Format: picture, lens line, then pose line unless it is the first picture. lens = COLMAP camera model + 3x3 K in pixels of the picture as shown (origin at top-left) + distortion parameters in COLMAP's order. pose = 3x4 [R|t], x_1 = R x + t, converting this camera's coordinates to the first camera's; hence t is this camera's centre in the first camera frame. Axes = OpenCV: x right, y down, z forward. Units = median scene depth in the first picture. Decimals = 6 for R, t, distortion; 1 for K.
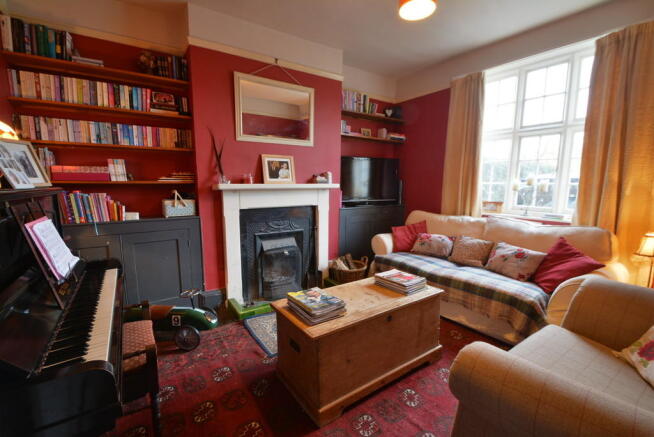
lens RADIAL K [[287.7, 0, 324.0], [0, 287.7, 217.6], [0, 0, 1]] dist [-0.001170, -0.000475]
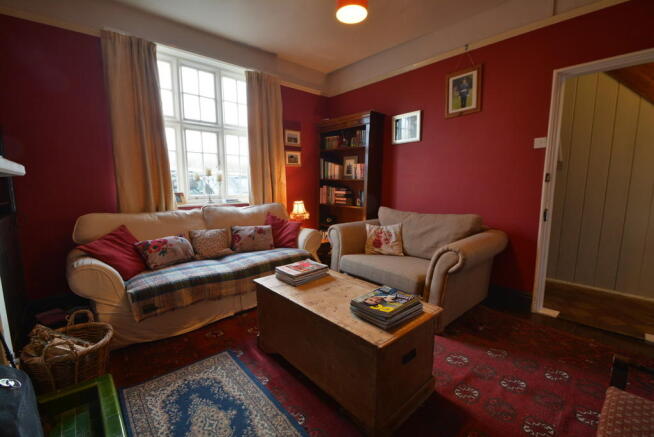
lens RADIAL K [[287.7, 0, 324.5], [0, 287.7, 221.8], [0, 0, 1]] dist [-0.001170, -0.000475]
pose [[-0.122213, -0.144694, 0.981900, -0.486227], [0.121552, 0.979687, 0.159497, -0.062994], [-0.985033, 0.138845, -0.102143, 0.731317]]
